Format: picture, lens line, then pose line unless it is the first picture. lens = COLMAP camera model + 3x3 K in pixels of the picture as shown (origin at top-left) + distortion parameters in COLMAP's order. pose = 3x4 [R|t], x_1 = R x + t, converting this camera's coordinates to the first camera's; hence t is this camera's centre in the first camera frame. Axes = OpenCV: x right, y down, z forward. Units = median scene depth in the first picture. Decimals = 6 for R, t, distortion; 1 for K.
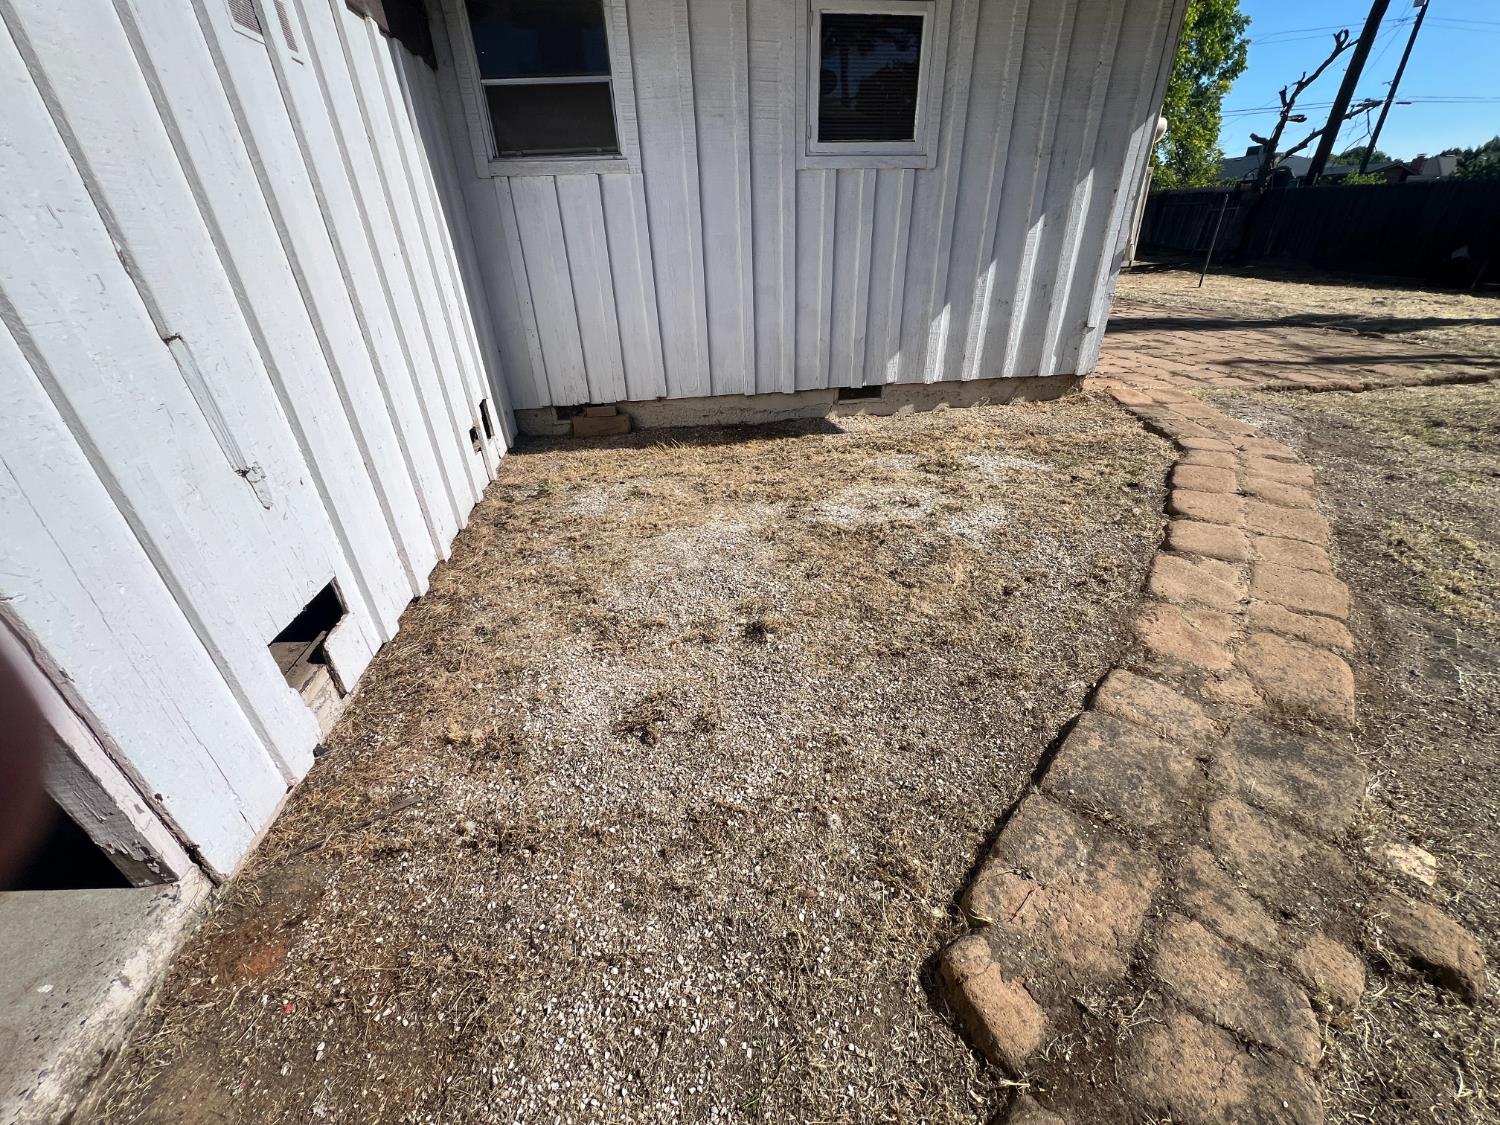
lens RADIAL K [[599.0, 0, 750.0], [0, 599.0, 562.5], [0, 0, 1]] dist [-0.002254, 0.000556]
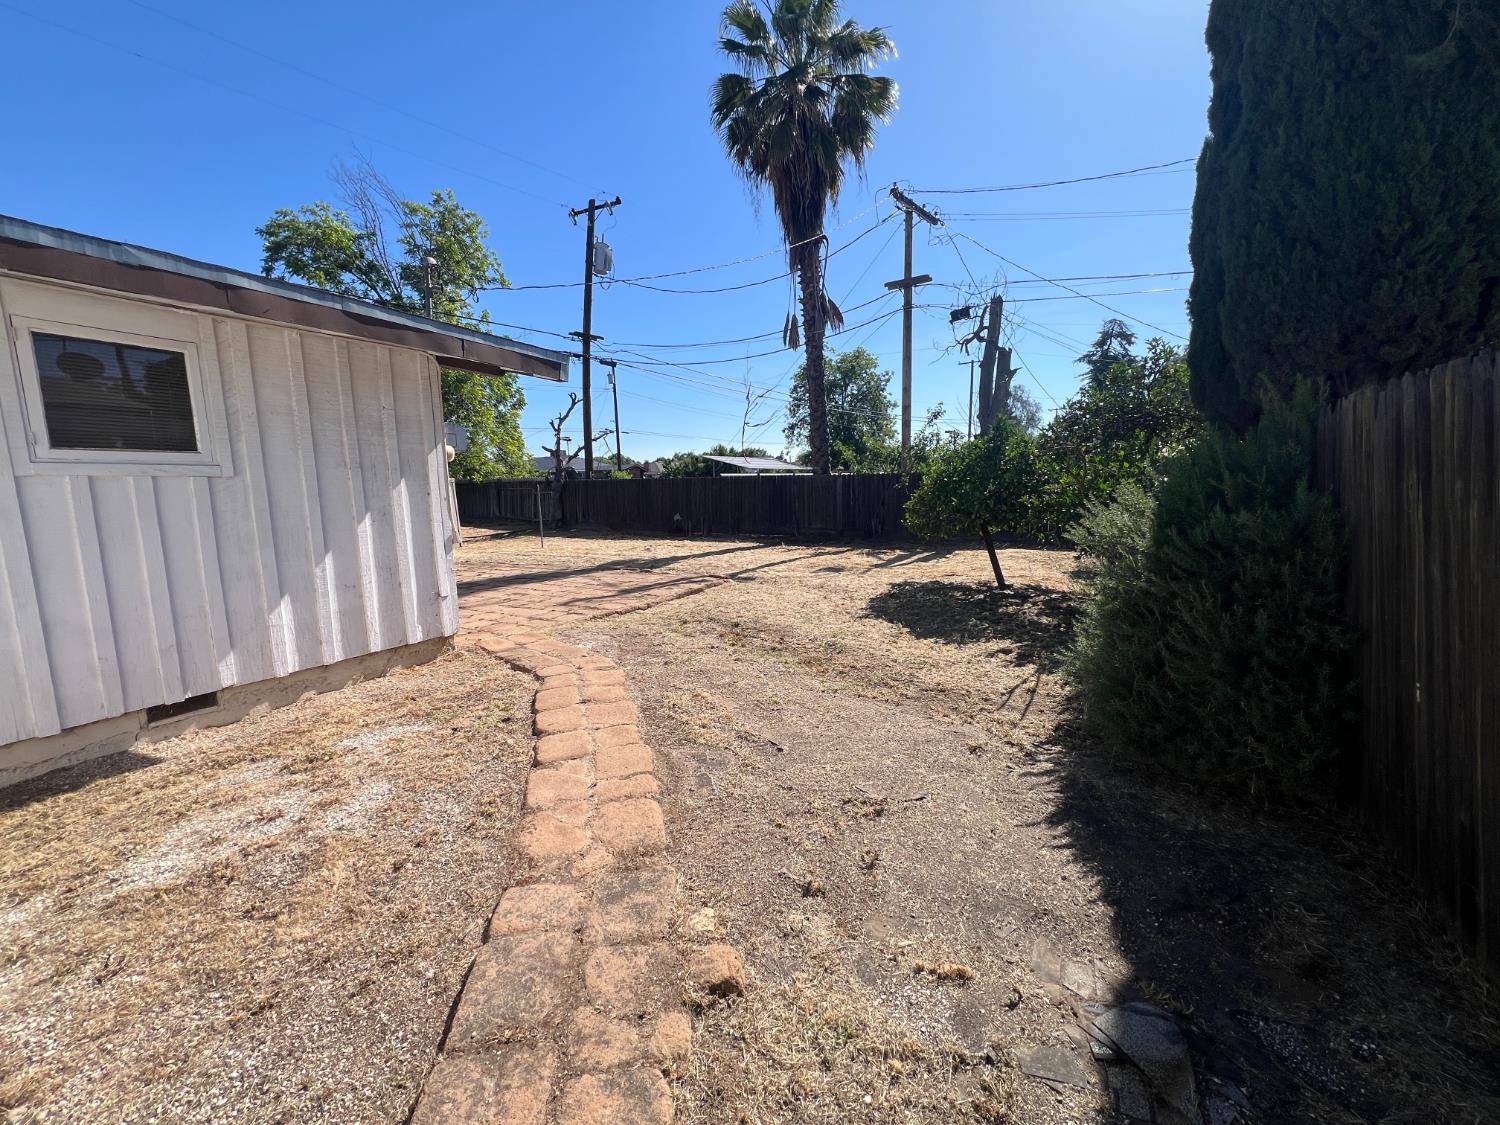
lens RADIAL K [[599.0, 0, 750.0], [0, 599.0, 562.5], [0, 0, 1]] dist [-0.002254, 0.000556]
pose [[0.607944, -0.091105, 0.788736, 0.032115], [0.398344, 0.894323, -0.203736, 0.019982], [-0.686824, 0.438048, 0.579989, -0.117732]]
